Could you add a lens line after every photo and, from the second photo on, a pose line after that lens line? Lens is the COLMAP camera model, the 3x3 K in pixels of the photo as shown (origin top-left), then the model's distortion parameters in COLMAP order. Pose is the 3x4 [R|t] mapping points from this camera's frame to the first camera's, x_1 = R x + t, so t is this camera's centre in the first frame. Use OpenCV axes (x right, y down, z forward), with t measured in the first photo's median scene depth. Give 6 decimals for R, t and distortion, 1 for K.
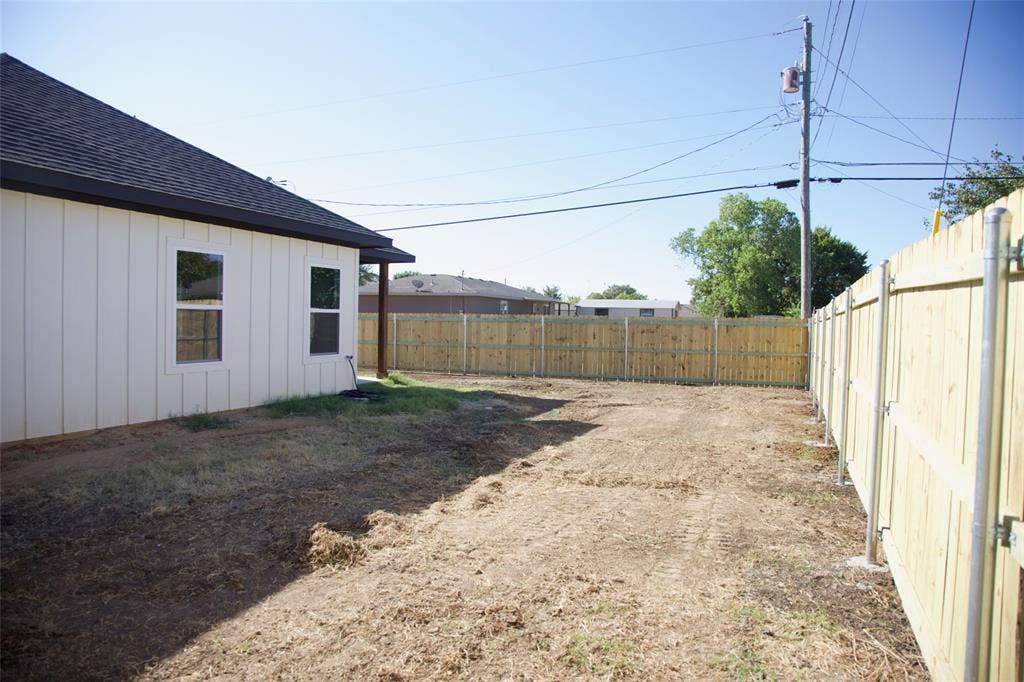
lens RADIAL K [[707.8, 0, 510.5], [0, 707.8, 339.7], [0, 0, 1]] dist [-0.104959, 0.056007]
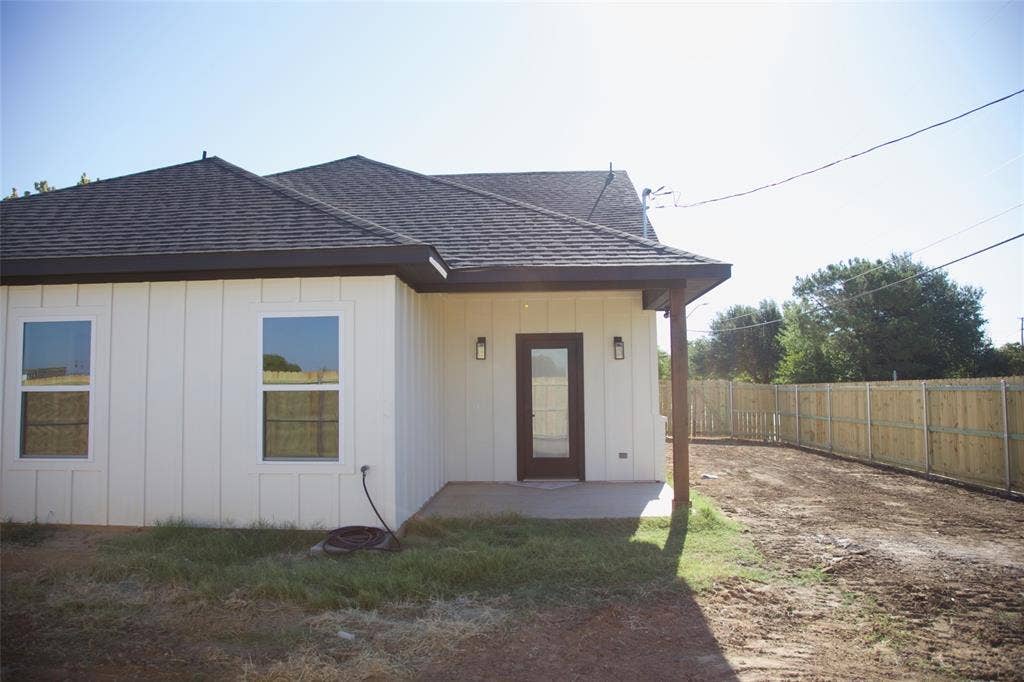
lens RADIAL K [[707.8, 0, 510.5], [0, 707.8, 339.7], [0, 0, 1]] dist [-0.104959, 0.056007]
pose [[0.284684, -0.092399, -0.954158, 0.422306], [-0.018896, 0.994610, -0.101954, -0.030290], [0.958435, 0.047054, 0.281404, 1.183907]]
